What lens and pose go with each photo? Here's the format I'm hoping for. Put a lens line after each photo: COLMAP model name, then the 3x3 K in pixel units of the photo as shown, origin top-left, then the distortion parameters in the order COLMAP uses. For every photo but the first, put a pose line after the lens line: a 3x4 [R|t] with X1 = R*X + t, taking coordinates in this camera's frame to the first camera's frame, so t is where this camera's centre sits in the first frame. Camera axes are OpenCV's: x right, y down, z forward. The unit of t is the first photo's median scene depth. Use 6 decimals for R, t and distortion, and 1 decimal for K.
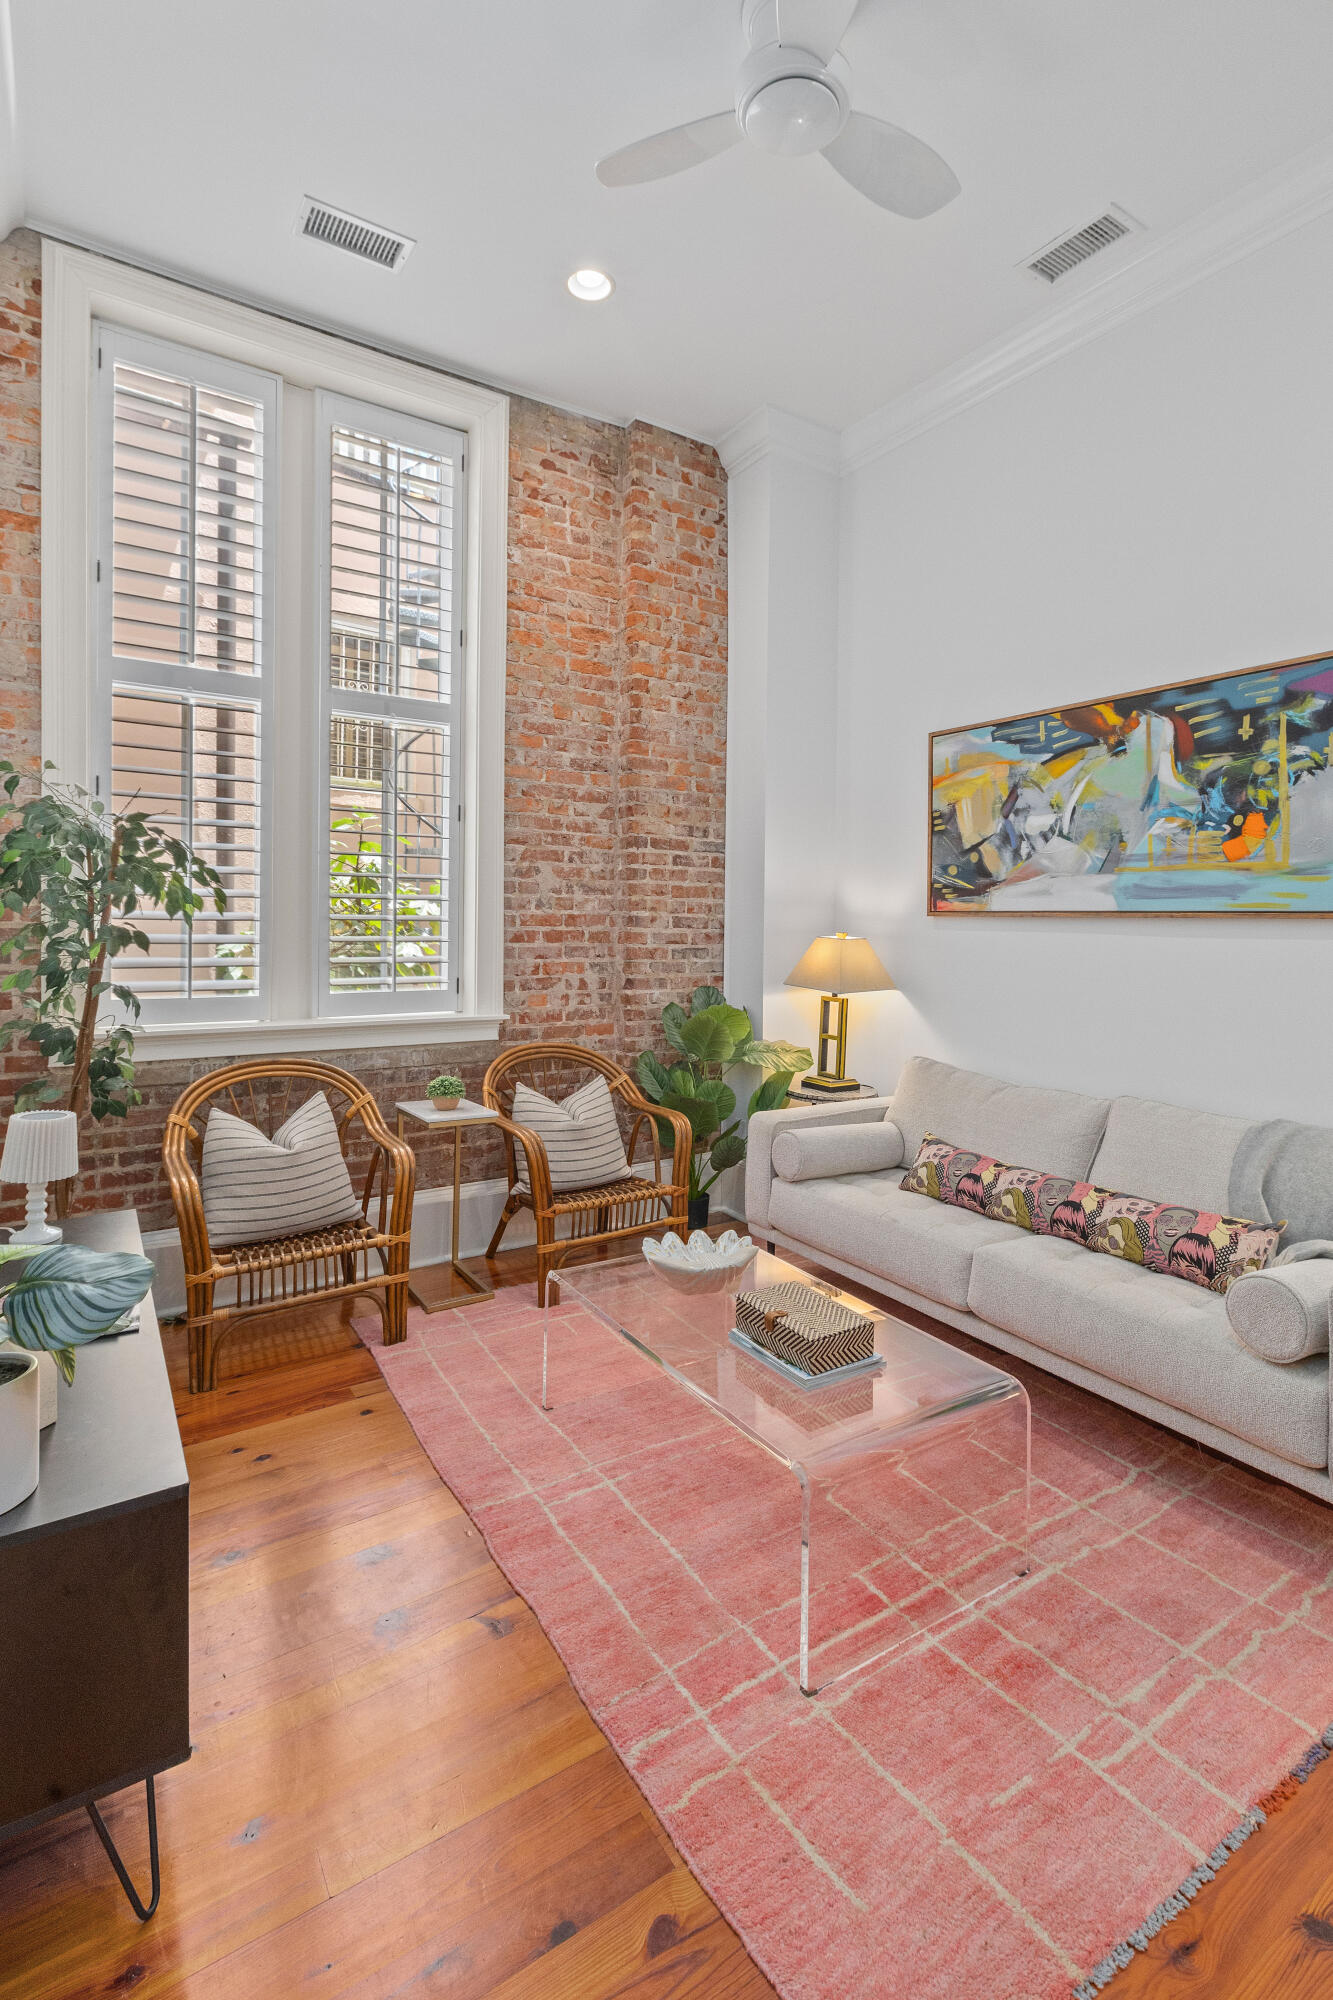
lens RADIAL K [[932.4, 0, 682.1], [0, 932.4, 930.1], [0, 0, 1]] dist [0.002312, 0.001388]
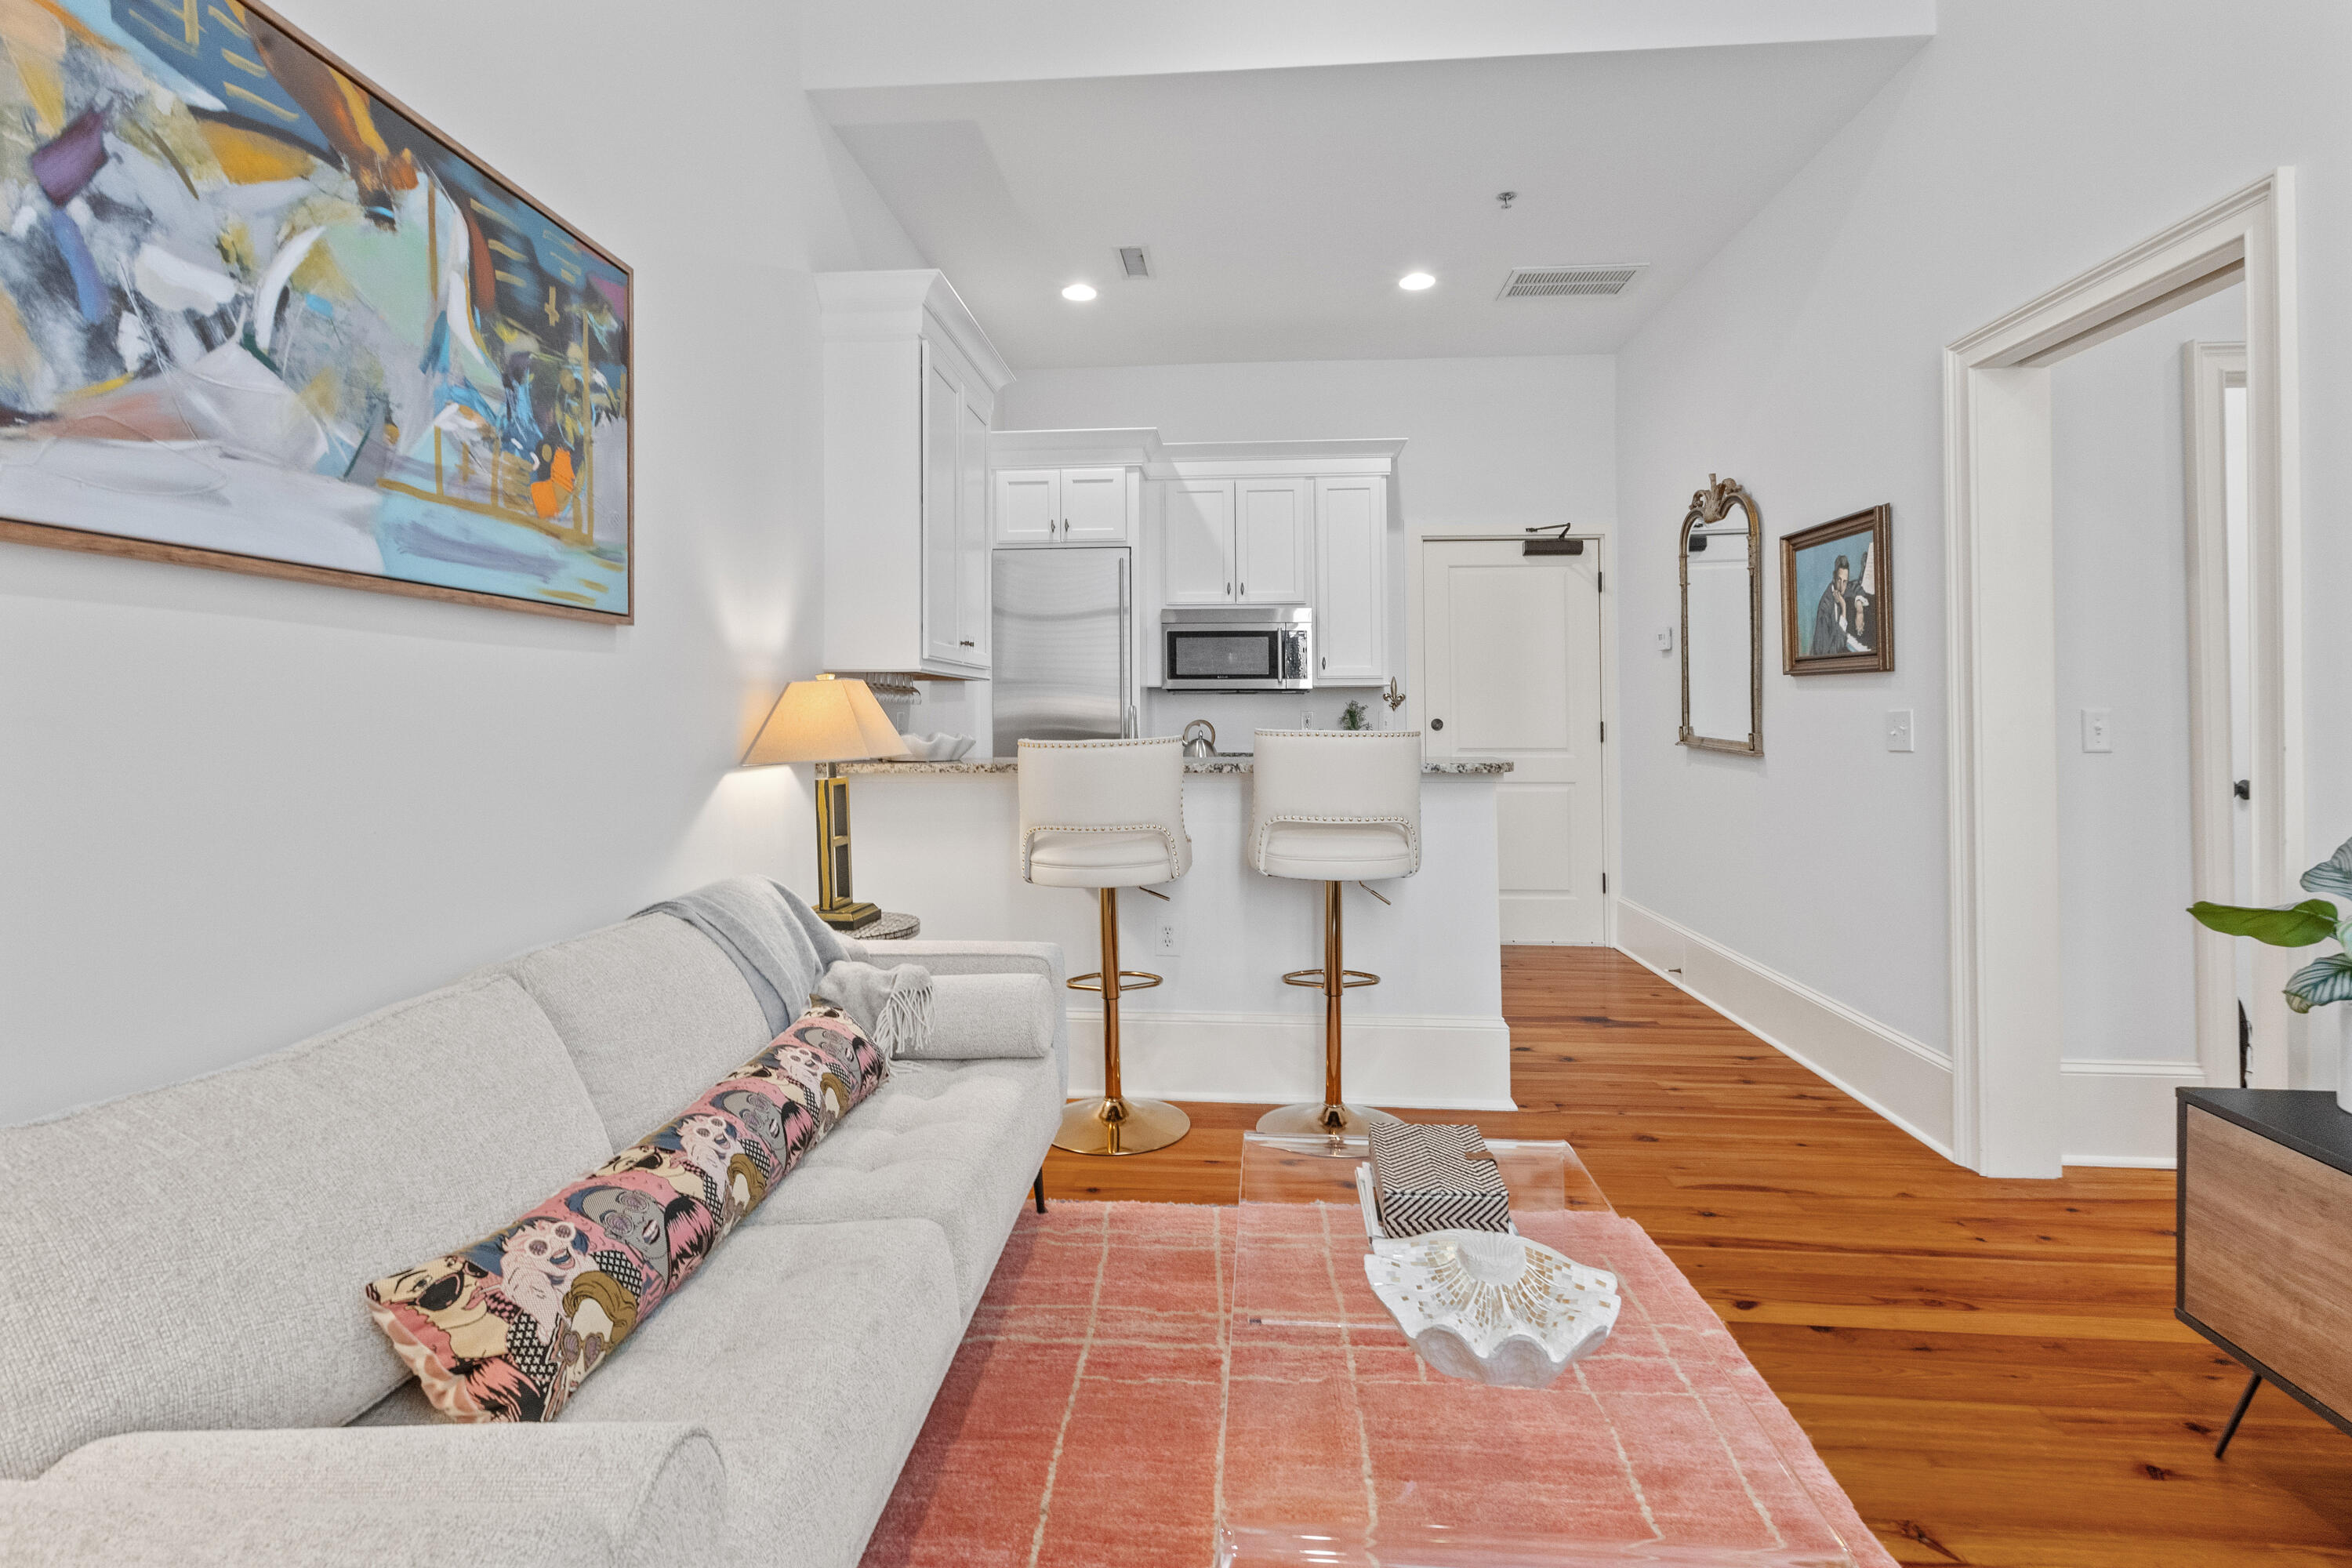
lens RADIAL K [[1103.8, 0, 1164.9], [0, 1103.8, 705.9], [0, 0, 1]] dist [0.000679, -0.000786]
pose [[-0.789924, -0.009356, 0.613133, -0.125001], [-0.001976, 0.999917, 0.012713, 0.028280], [-0.613201, 0.008831, -0.789877, 0.992411]]
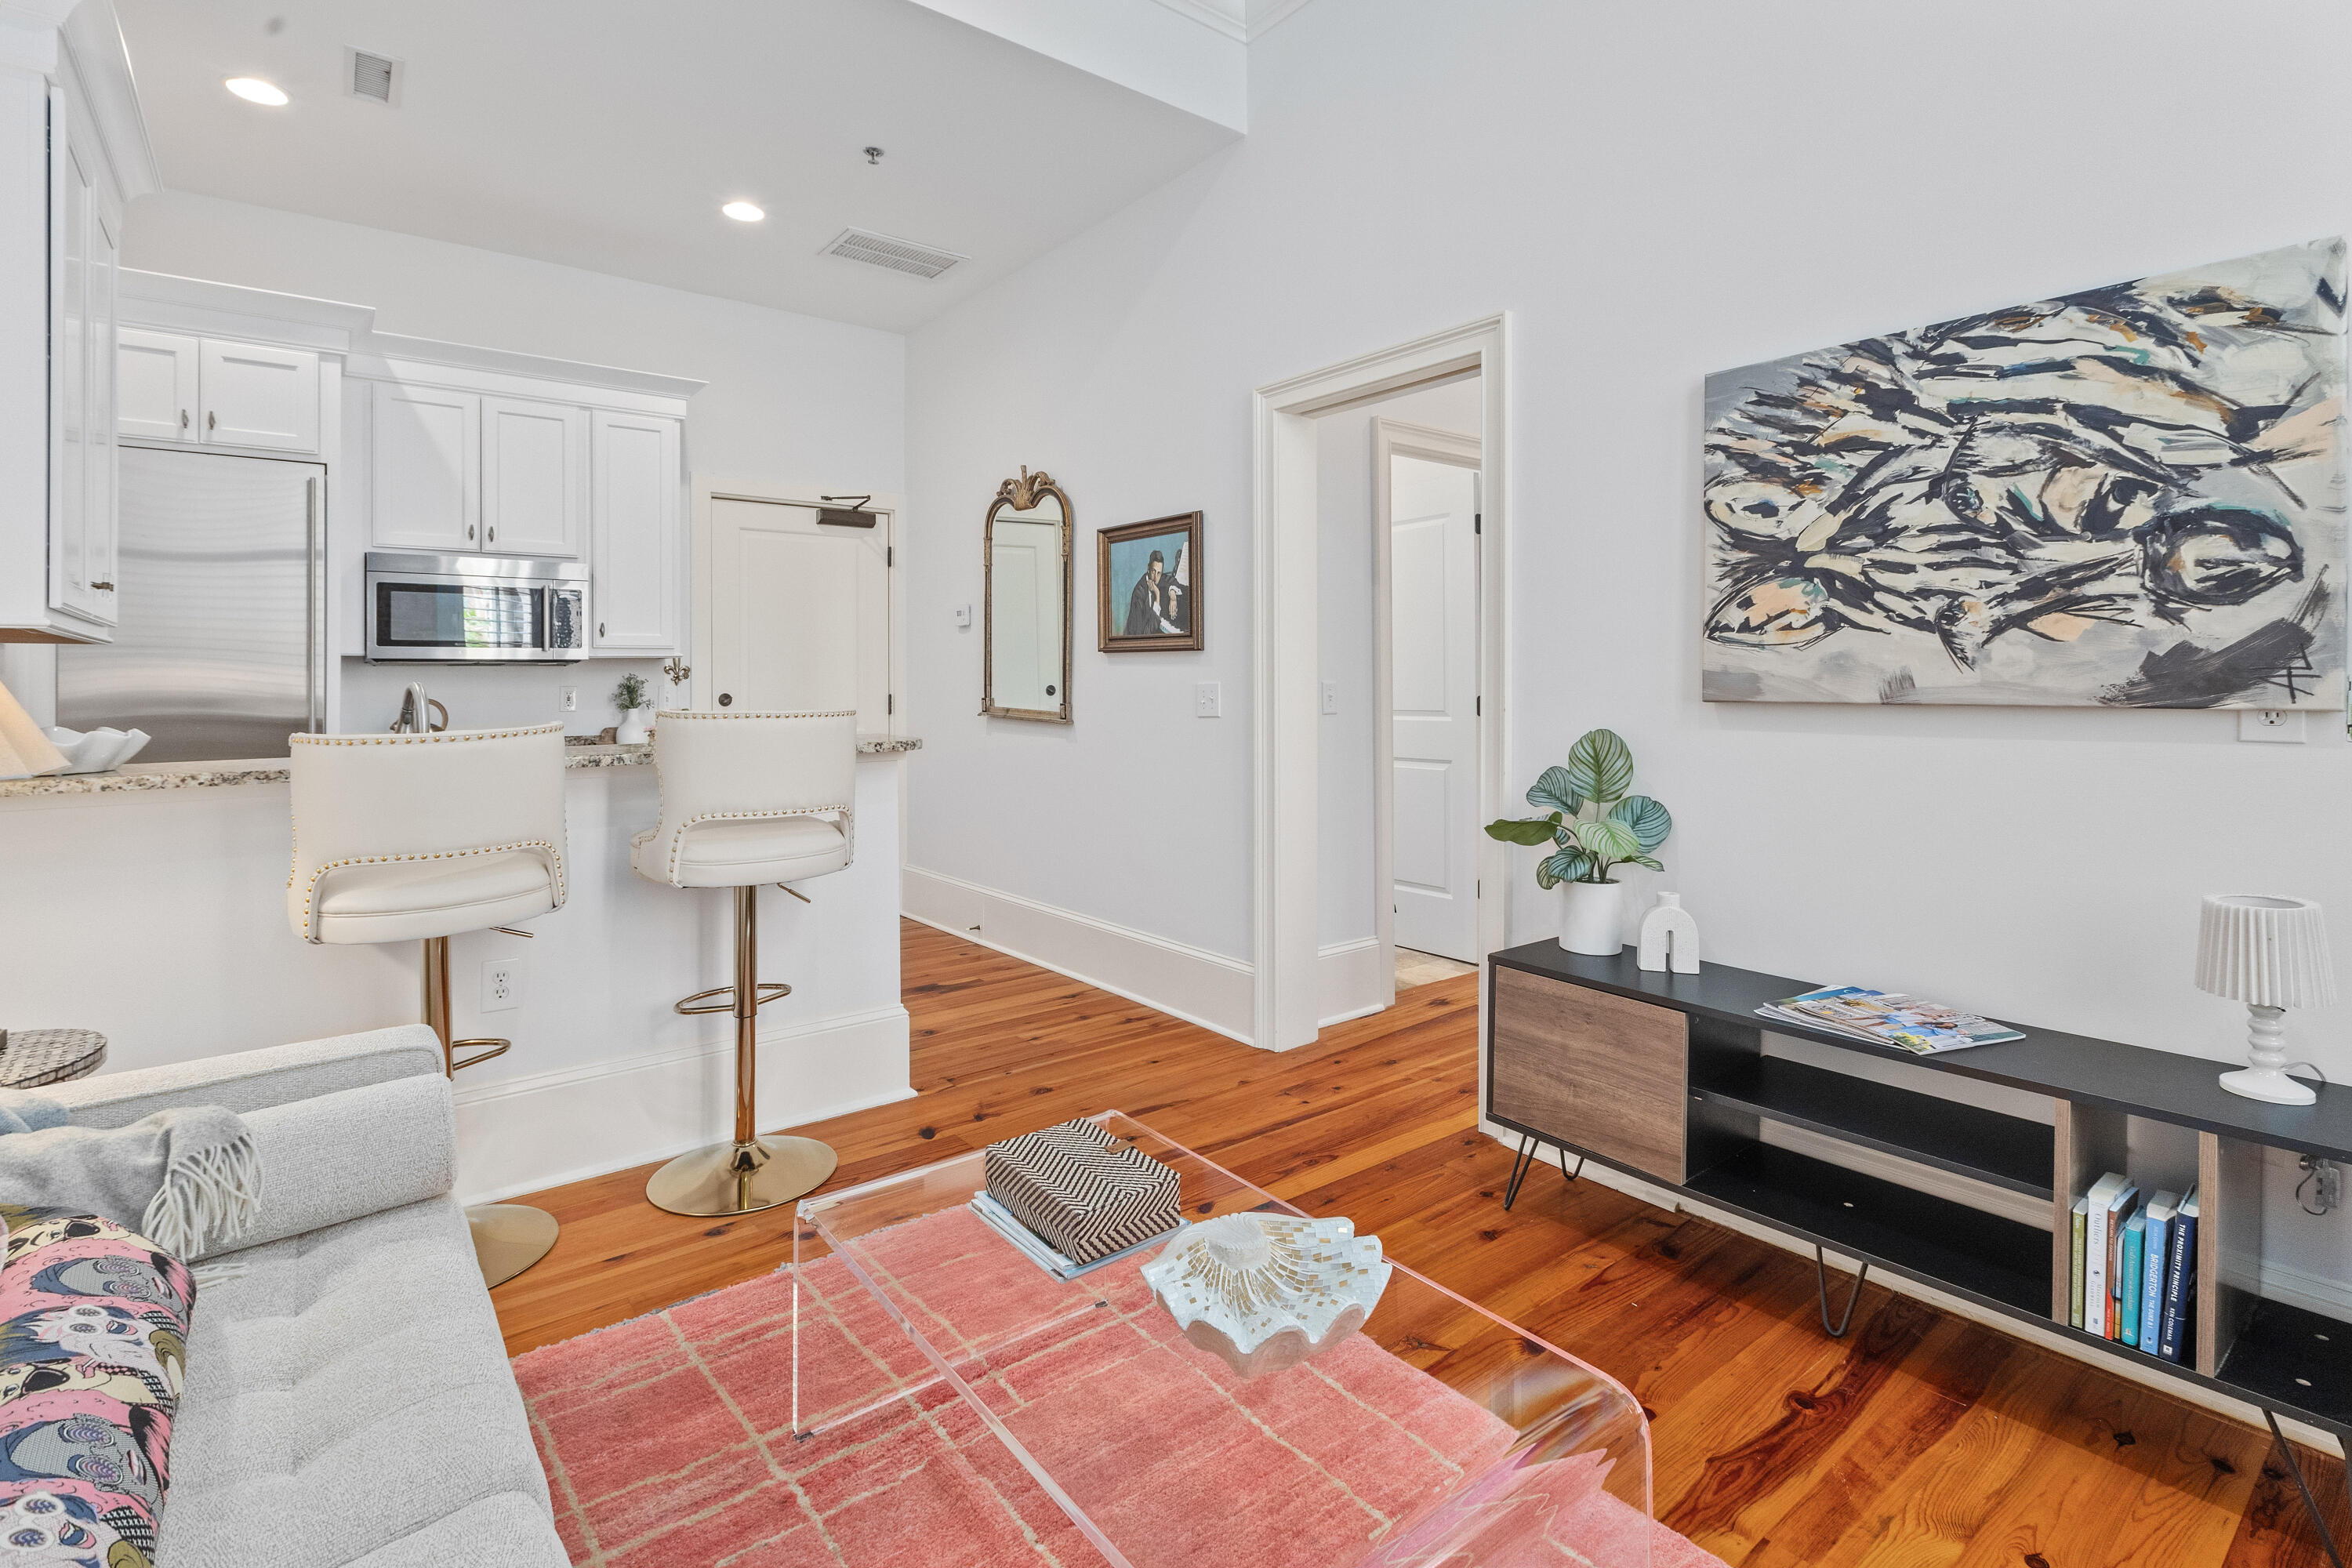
lens RADIAL K [[1108.0, 0, 1166.7], [0, 1108.0, 672.3], [0, 0, 1]] dist [-0.001674, 0.000242]
pose [[-0.996744, -0.008358, -0.080199, 0.072378], [-0.008814, 0.999947, 0.005326, 0.026170], [0.080150, 0.006016, -0.996765, 0.999094]]
